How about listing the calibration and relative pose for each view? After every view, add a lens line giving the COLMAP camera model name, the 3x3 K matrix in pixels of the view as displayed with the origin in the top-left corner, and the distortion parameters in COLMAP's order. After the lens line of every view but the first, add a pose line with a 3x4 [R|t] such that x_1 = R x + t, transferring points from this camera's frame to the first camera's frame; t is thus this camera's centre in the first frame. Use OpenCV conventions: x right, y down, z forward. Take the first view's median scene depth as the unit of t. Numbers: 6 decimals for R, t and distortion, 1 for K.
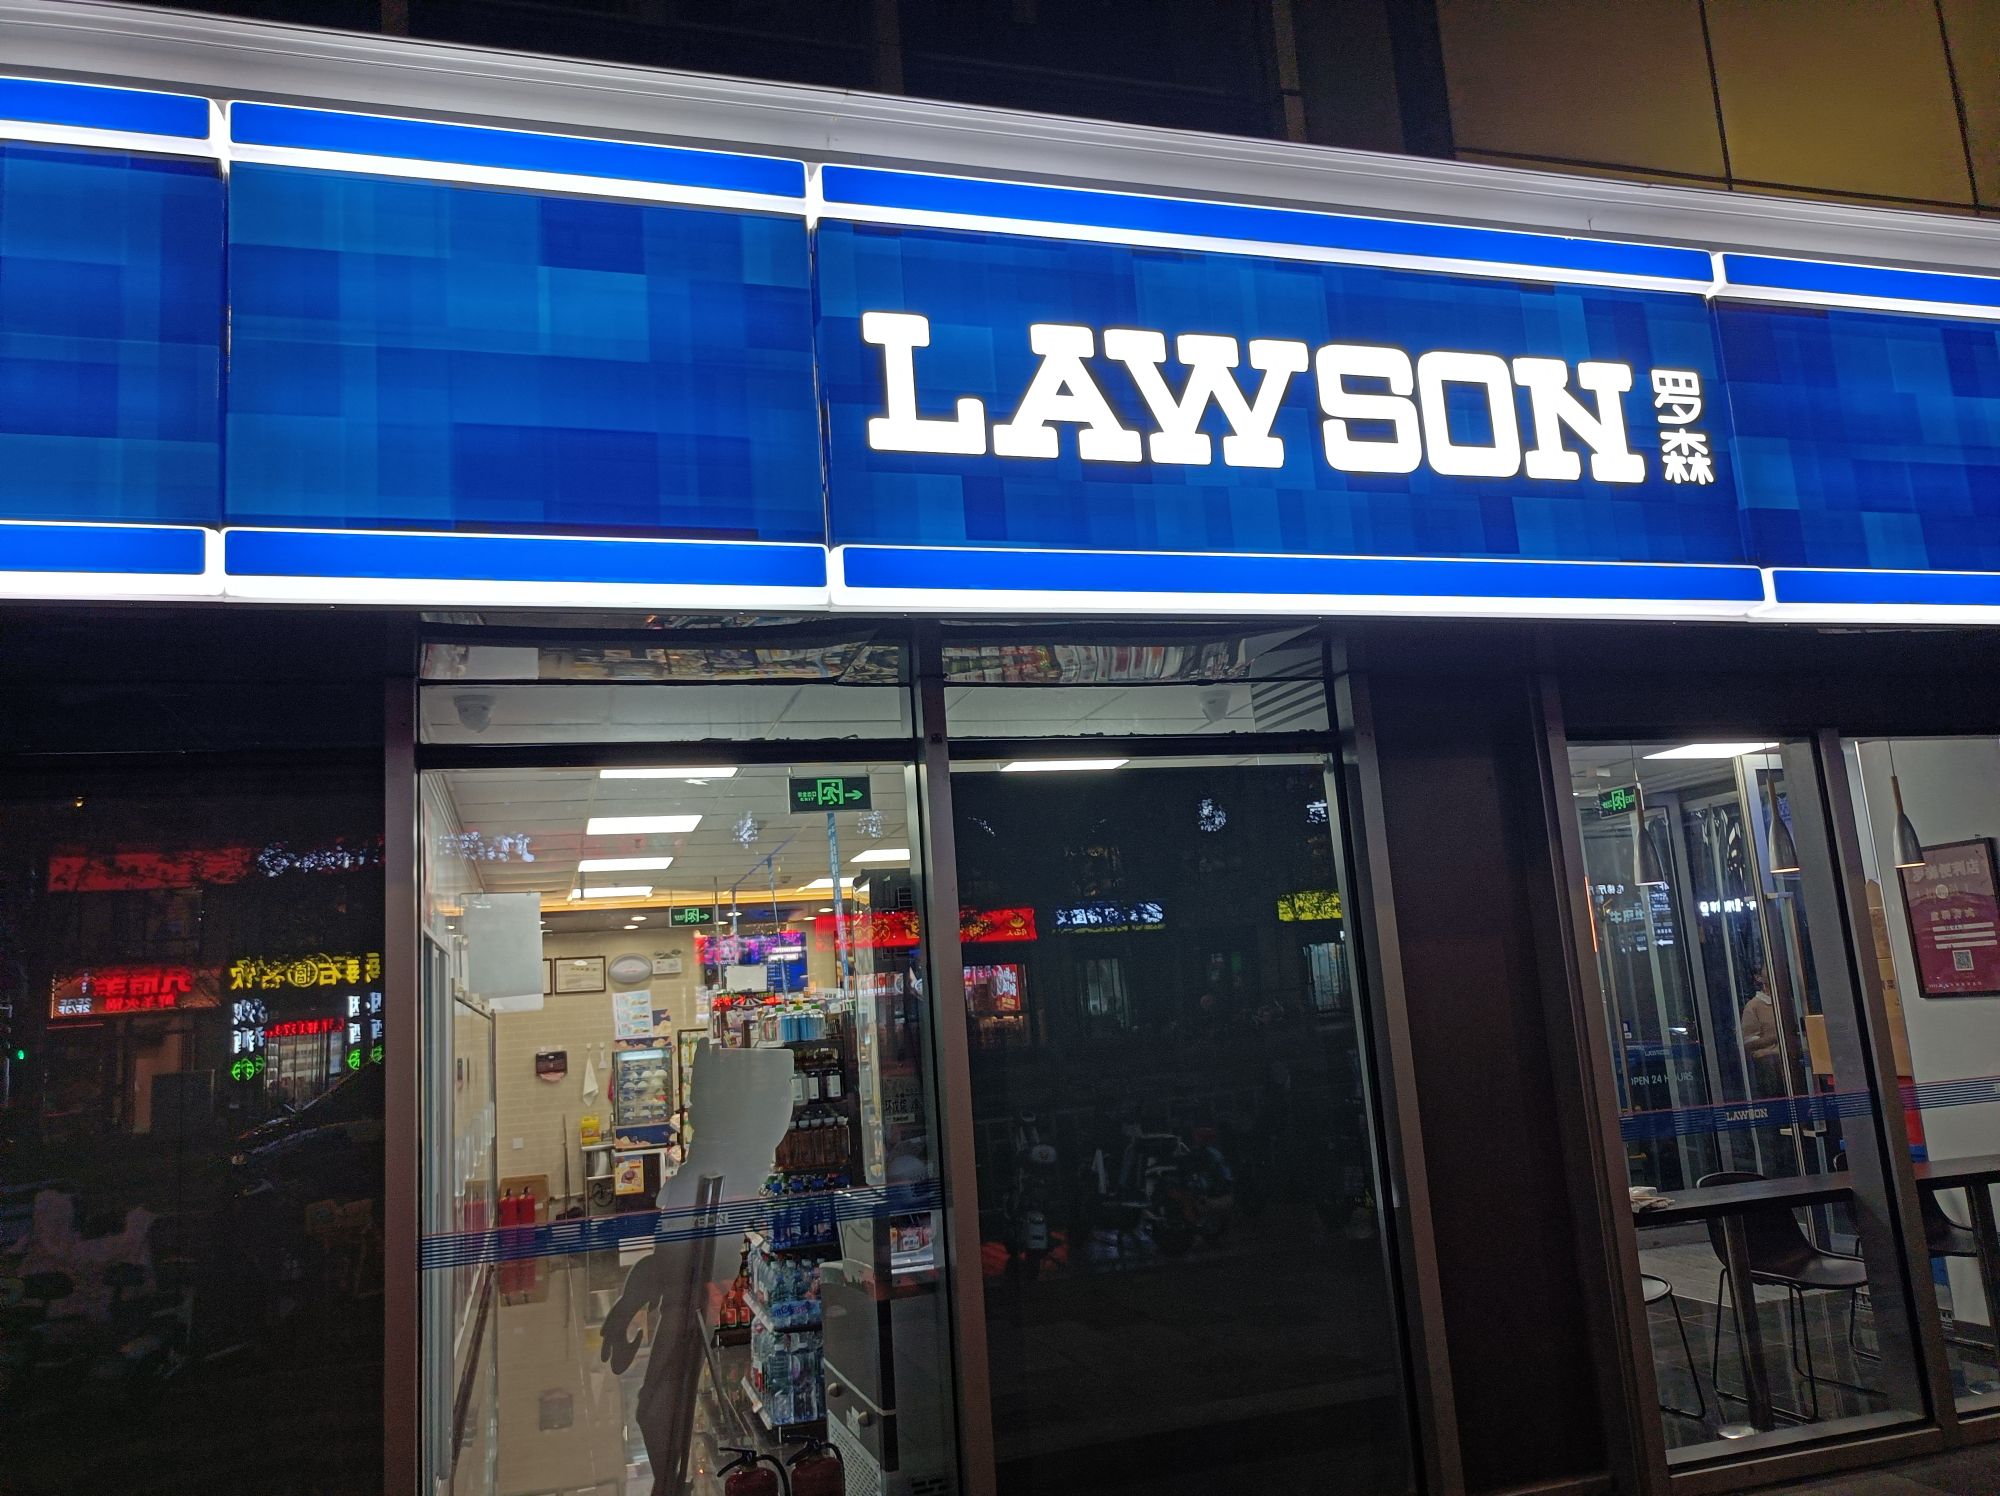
lens RADIAL K [[1697.6, 0, 998.4], [0, 1697.6, 753.0], [0, 0, 1]] dist [0.060288, -0.037396]
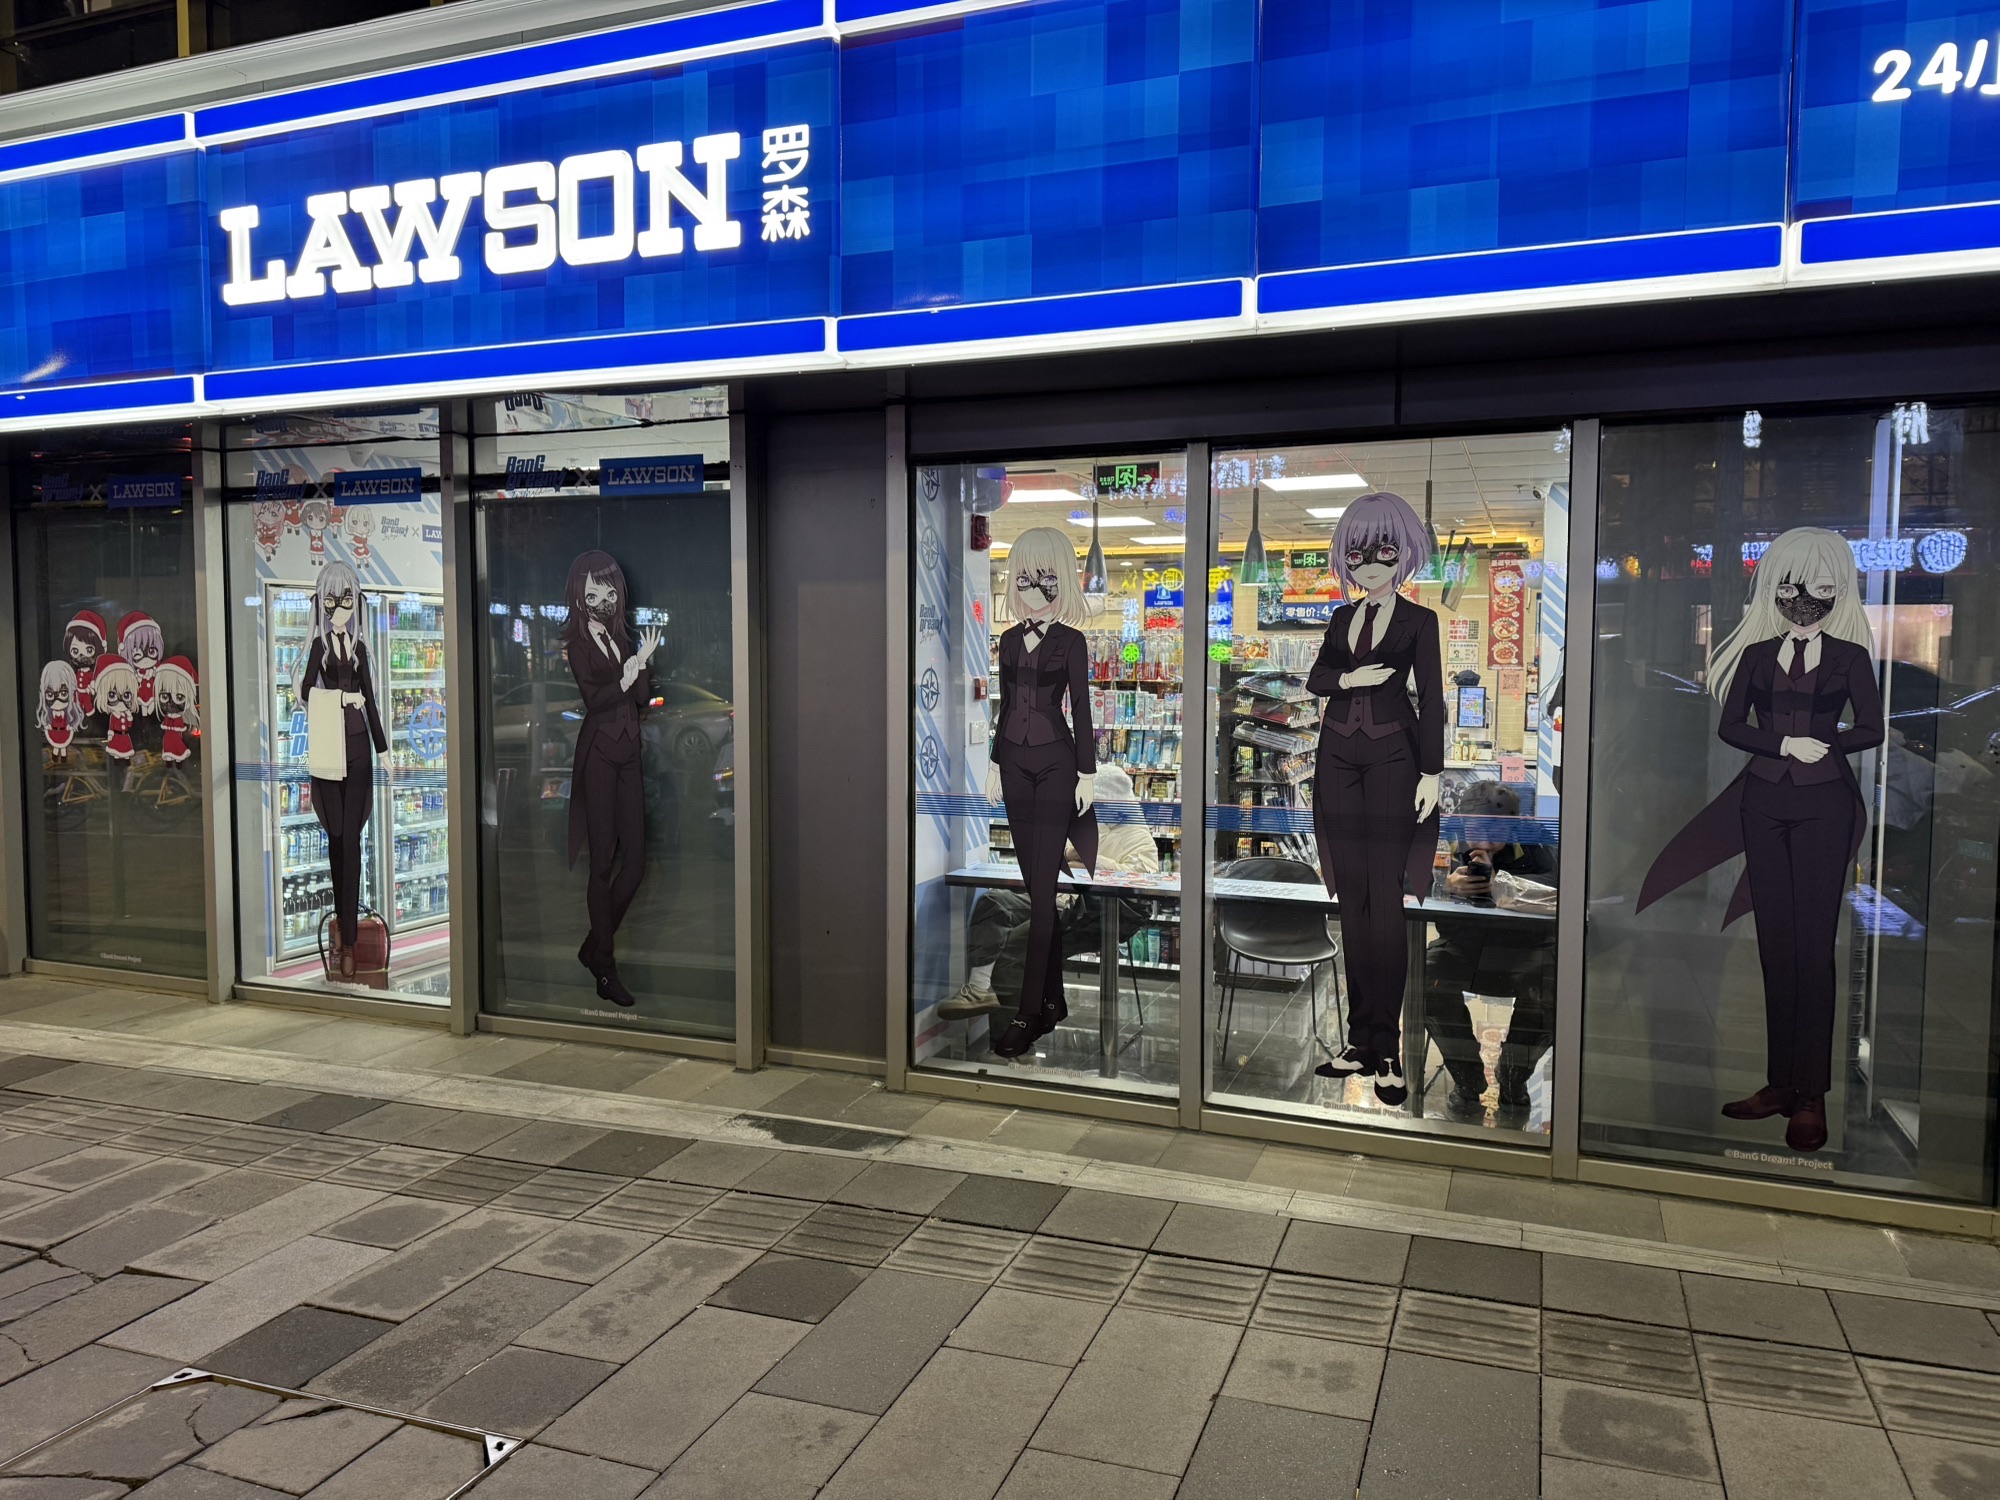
lens RADIAL K [[1409.4, 0, 1002.0], [0, 1409.4, 741.8], [0, 0, 1]] dist [0.027106, -0.013751]
pose [[0.744812, 0.107477, -0.658562, 1.173599], [0.031313, 0.980226, 0.195386, -0.019676], [0.666539, -0.166147, 0.726719, 0.417983]]
